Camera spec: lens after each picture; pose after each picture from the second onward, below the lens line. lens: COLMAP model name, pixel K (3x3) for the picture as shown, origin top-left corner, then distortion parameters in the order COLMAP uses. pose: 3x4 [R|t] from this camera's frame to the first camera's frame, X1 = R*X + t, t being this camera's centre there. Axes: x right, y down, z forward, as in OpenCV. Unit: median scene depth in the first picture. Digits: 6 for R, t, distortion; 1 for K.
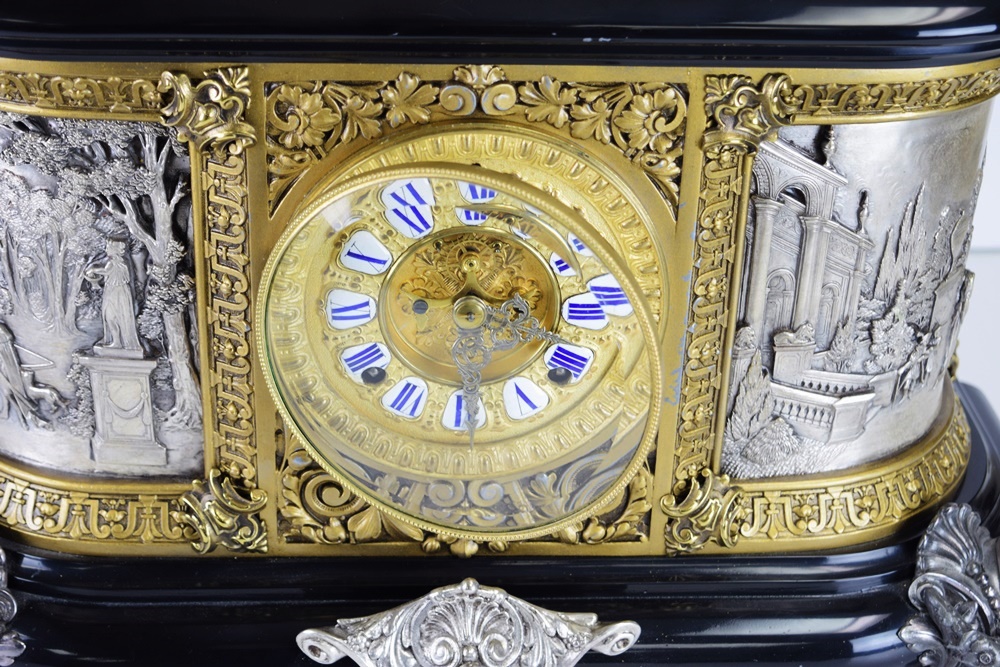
lens RADIAL K [[1873.7, 0, 485.0], [0, 1873.7, 351.2], [0, 0, 1]] dist [0.003512, 0.000000]
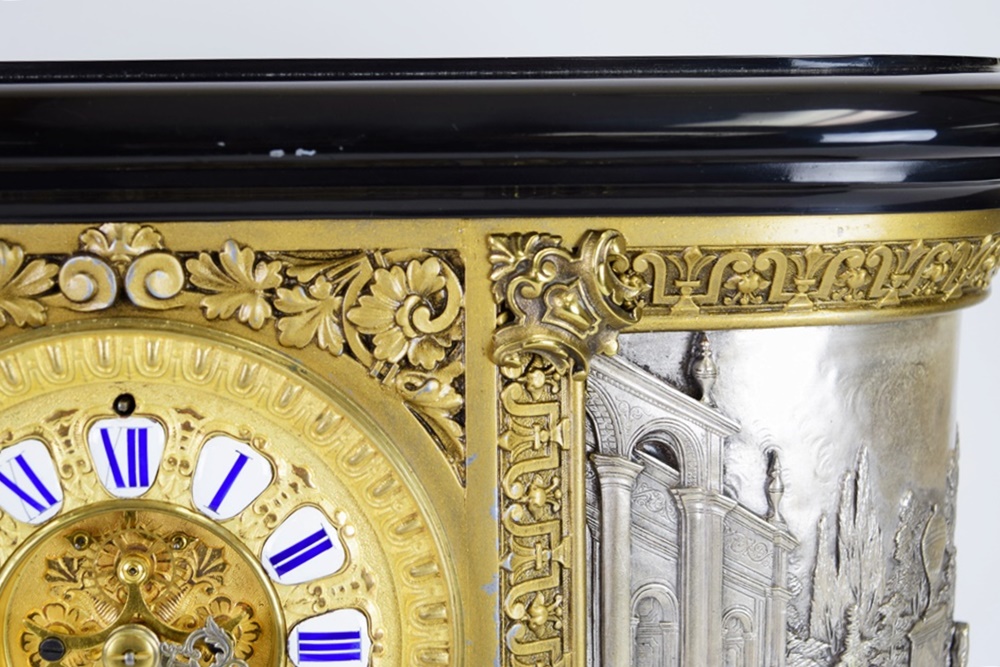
lens RADIAL K [[1635.4, 0, 500.0], [0, 1635.4, 333.2], [0, 0, 1]] dist [0.003170, 0.000000]
pose [[0.999168, -0.039447, -0.010370, 0.118259], [0.032582, 0.924873, -0.378878, 0.085431], [0.024537, 0.378225, 0.925388, 0.471012]]
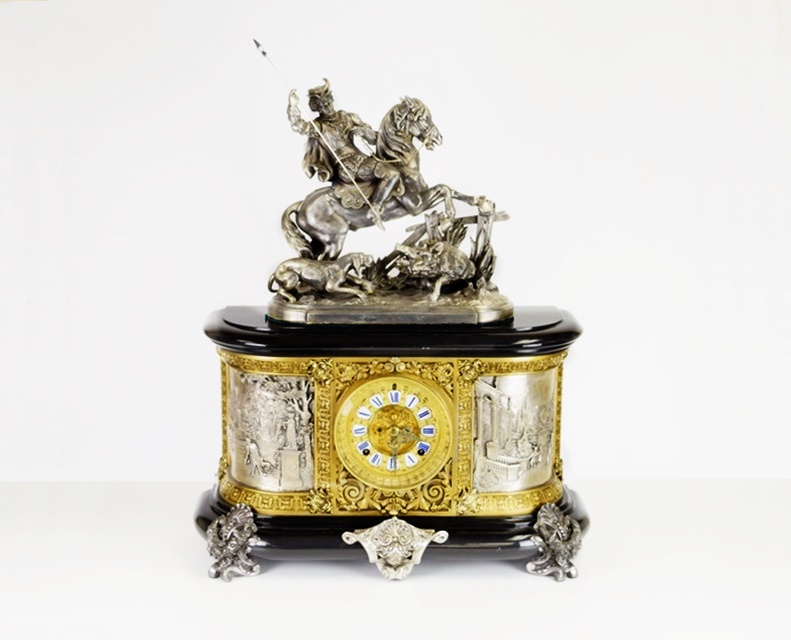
lens RADIAL K [[1493.5, 0, 368.8], [0, 1493.5, 317.6], [0, 0, 1]] dist [-0.037942, 0.000000]
pose [[0.998671, -0.017666, -0.048409, 0.081458], [0.001228, 0.947292, -0.320368, 0.651520], [0.051517, 0.319883, 0.946055, -1.643659]]
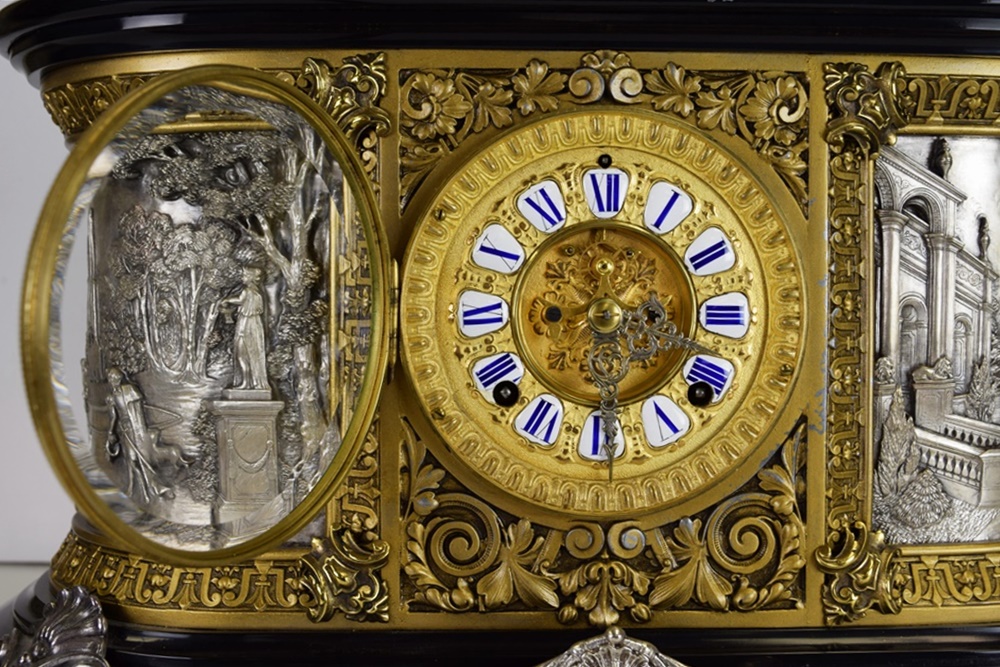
lens RADIAL K [[1147.1, 0, 527.2], [0, 1147.1, 320.7], [0, 0, 1]] dist [-0.037785, 0.000000]
pose [[0.999256, -0.029147, -0.025253, -0.032570], [0.013569, 0.878666, -0.477245, 0.260710], [0.036099, 0.476547, 0.878408, 0.470954]]
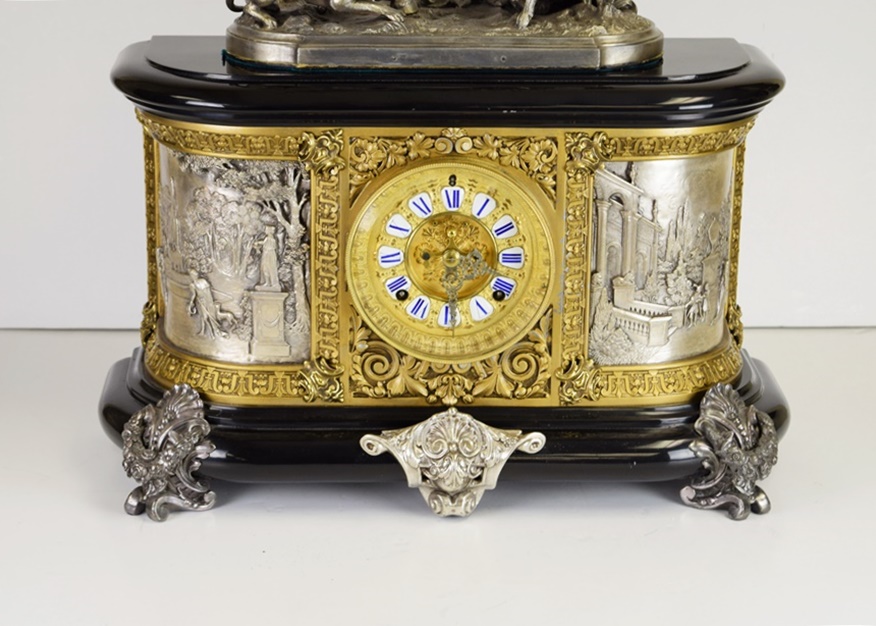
lens RADIAL K [[2263.6, 0, 448.7], [0, 2263.6, 316.9], [0, 0, 1]] dist [0.084036, 0.000000]
pose [[0.999688, -0.011861, -0.021987, 0.040048], [0.006826, 0.976301, -0.216312, 0.541428], [0.024032, 0.216094, 0.976077, -1.273050]]
